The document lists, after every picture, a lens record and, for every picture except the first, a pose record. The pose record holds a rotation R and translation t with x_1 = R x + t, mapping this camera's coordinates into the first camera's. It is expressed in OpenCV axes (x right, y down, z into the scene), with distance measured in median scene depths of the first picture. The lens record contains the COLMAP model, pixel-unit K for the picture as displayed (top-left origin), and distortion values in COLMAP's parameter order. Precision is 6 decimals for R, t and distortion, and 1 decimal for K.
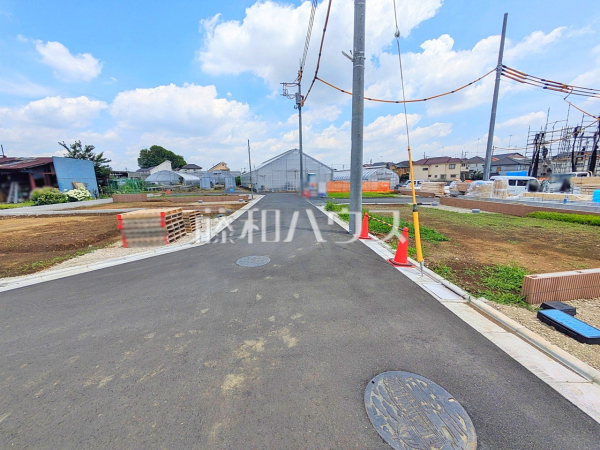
lens RADIAL K [[237.6, 0, 302.2], [0, 237.6, 226.6], [0, 0, 1]] dist [0.000129, 0.002457]
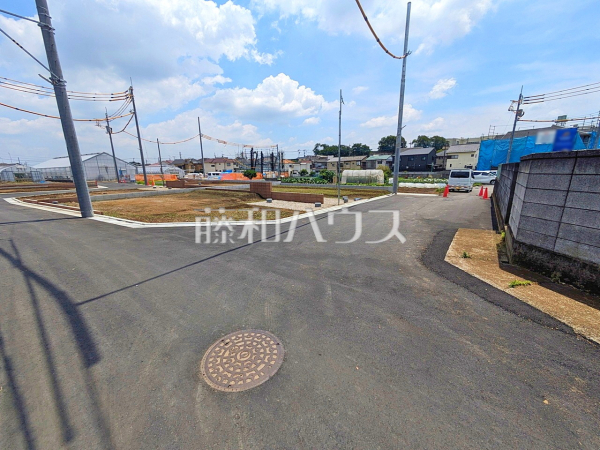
lens RADIAL K [[237.6, 0, 298.4], [0, 237.6, 220.7], [0, 0, 1]] dist [0.000129, 0.002457]
pose [[0.758388, -0.129516, 0.638807, -0.061821], [0.127423, 0.990609, 0.049566, 0.093678], [-0.639227, 0.043808, 0.767769, -0.476912]]
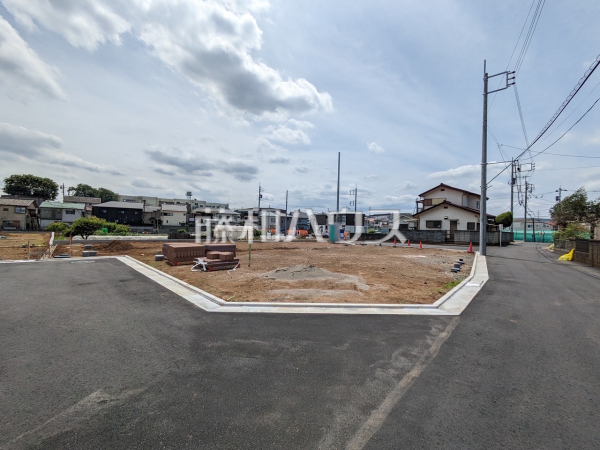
lens RADIAL K [[237.6, 0, 298.0], [0, 237.6, 223.5], [0, 0, 1]] dist [0.000129, 0.002457]
pose [[-0.561606, 0.017347, 0.827223, -0.174269], [0.142686, 0.986832, 0.076177, 0.007552], [-0.815009, 0.160814, -0.556686, -0.010781]]
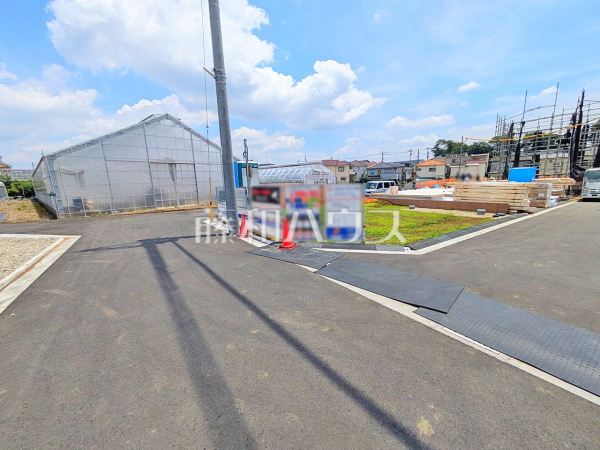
lens RADIAL K [[237.6, 0, 302.0], [0, 237.6, 223.2], [0, 0, 1]] dist [0.000129, 0.002457]
pose [[0.847304, -0.095925, 0.522374, -0.037777], [0.114462, 0.993422, -0.003236, -0.047428], [-0.518628, 0.062534, 0.852710, 0.262987]]
